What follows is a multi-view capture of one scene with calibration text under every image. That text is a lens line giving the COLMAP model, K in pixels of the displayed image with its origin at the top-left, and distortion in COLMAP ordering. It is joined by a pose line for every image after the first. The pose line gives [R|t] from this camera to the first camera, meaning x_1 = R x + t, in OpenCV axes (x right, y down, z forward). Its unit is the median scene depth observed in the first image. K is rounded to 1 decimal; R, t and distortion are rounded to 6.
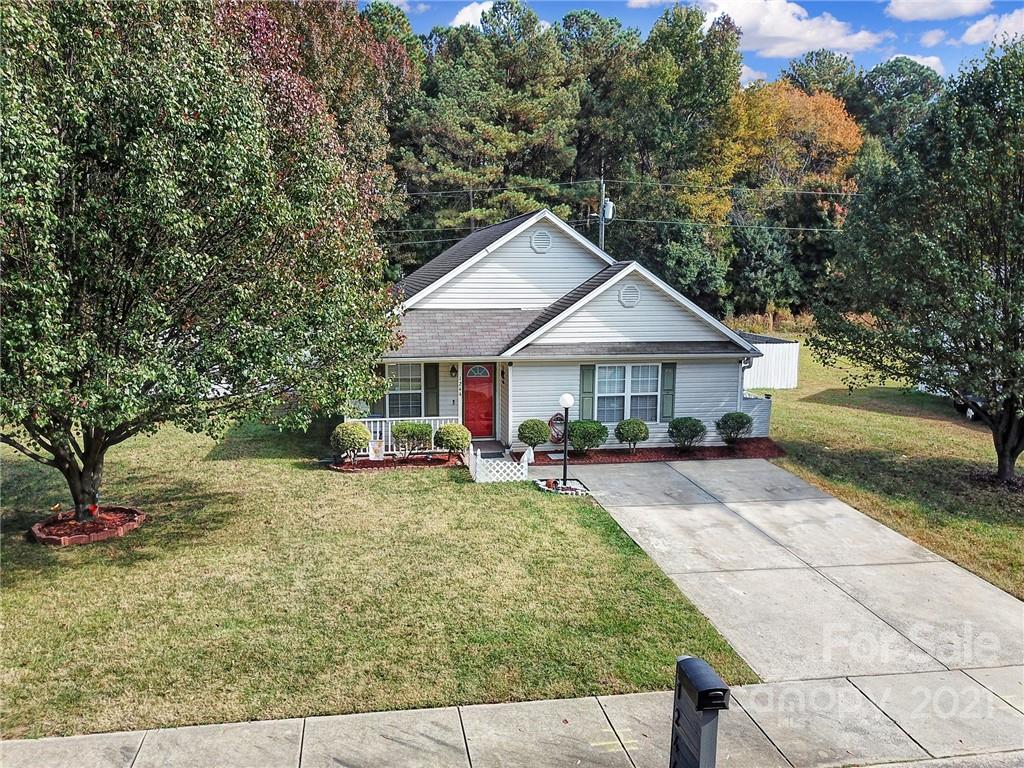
lens RADIAL K [[781.3, 0, 512.0], [0, 781.3, 384.0], [0, 0, 1]] dist [0.007601, -0.002811]
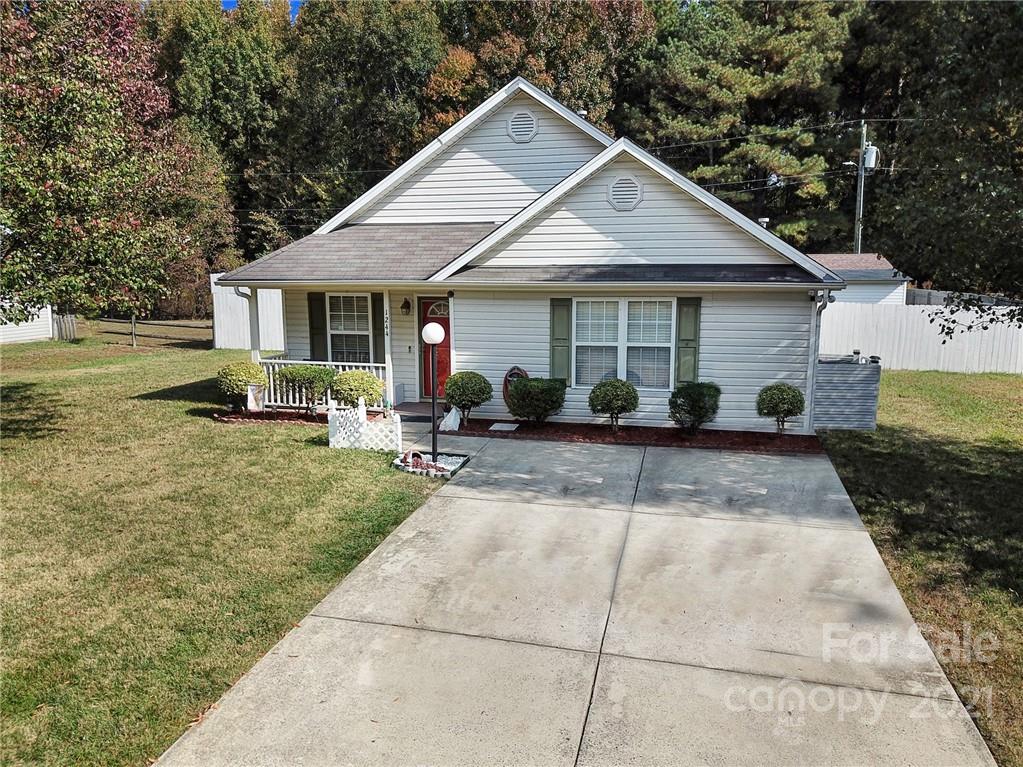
lens RADIAL K [[782.7, 0, 511.5], [0, 782.7, 383.5], [0, 0, 1]] dist [-0.003022, 0.002119]
pose [[0.914100, 0.052182, -0.402116, 0.333857], [-0.051588, 0.998593, 0.012313, 0.043768], [0.402193, 0.009489, 0.915506, 0.352574]]
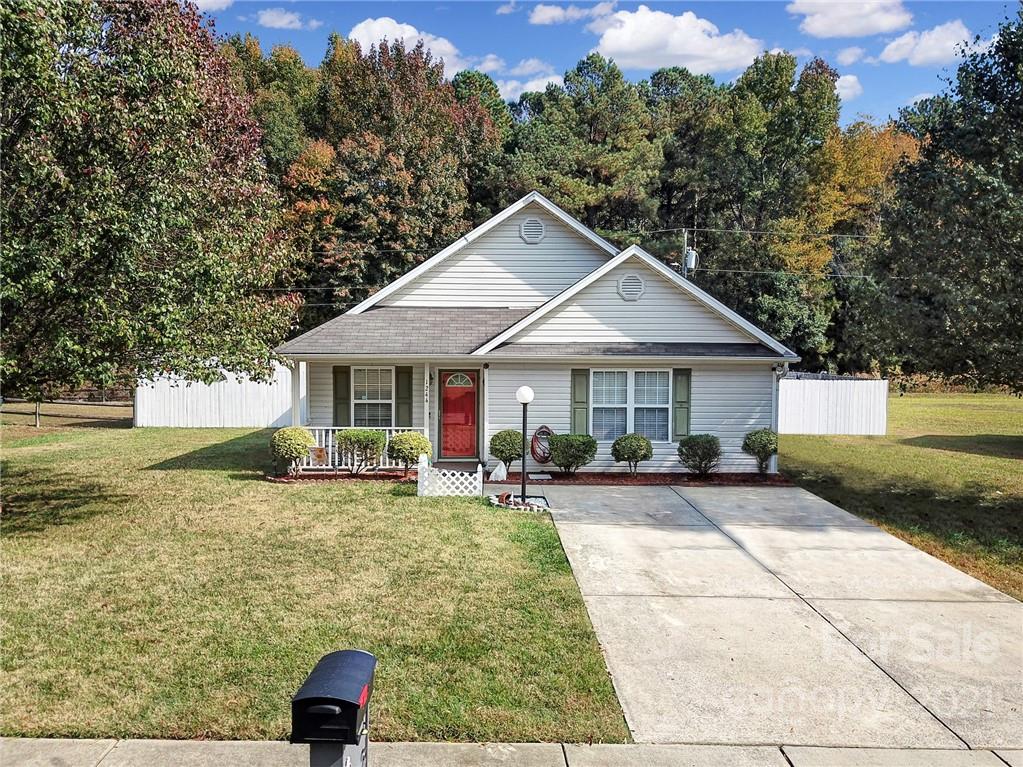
lens RADIAL K [[780.9, 0, 514.0], [0, 780.9, 383.6], [0, 0, 1]] dist [0.003761, 0.009426]
pose [[0.988676, 0.005383, -0.149971, 0.150888], [-0.021369, 0.994223, -0.105186, 0.079557], [0.148538, 0.107199, 0.983079, 0.167453]]
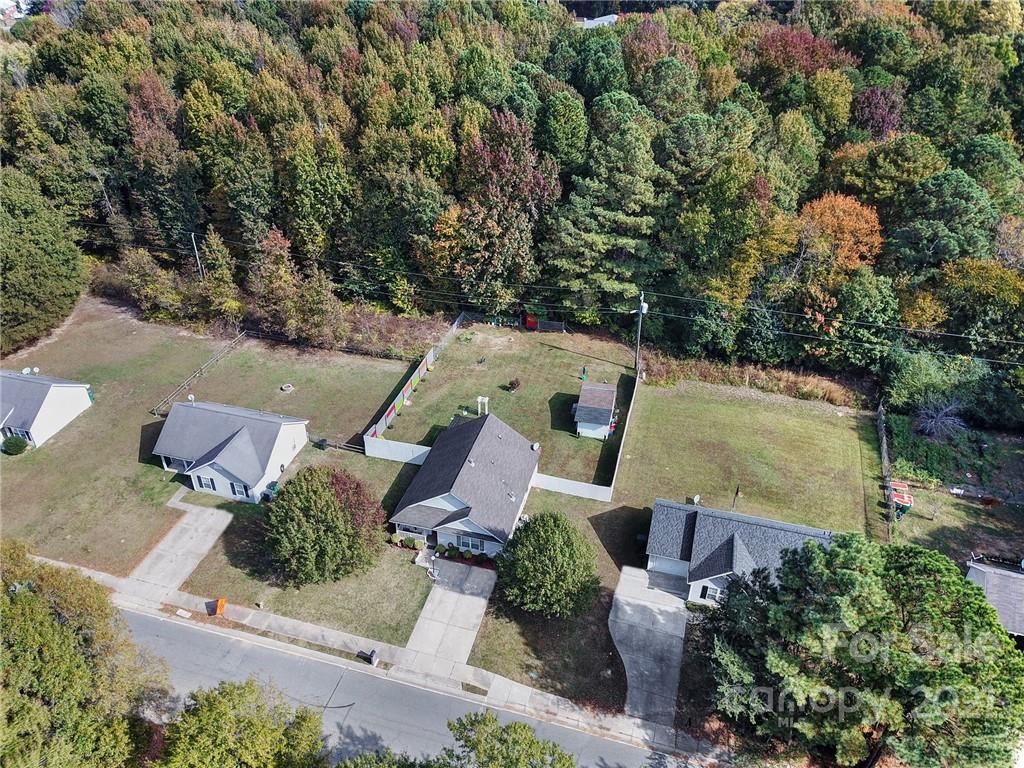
lens RADIAL K [[781.7, 0, 514.5], [0, 781.7, 384.1], [0, 0, 1]] dist [0.003761, 0.009426]
pose [[0.898261, 0.248214, -0.362654, 1.430477], [-0.068552, 0.894259, 0.442268, -2.193191], [0.434083, -0.372411, 0.820293, -1.522238]]
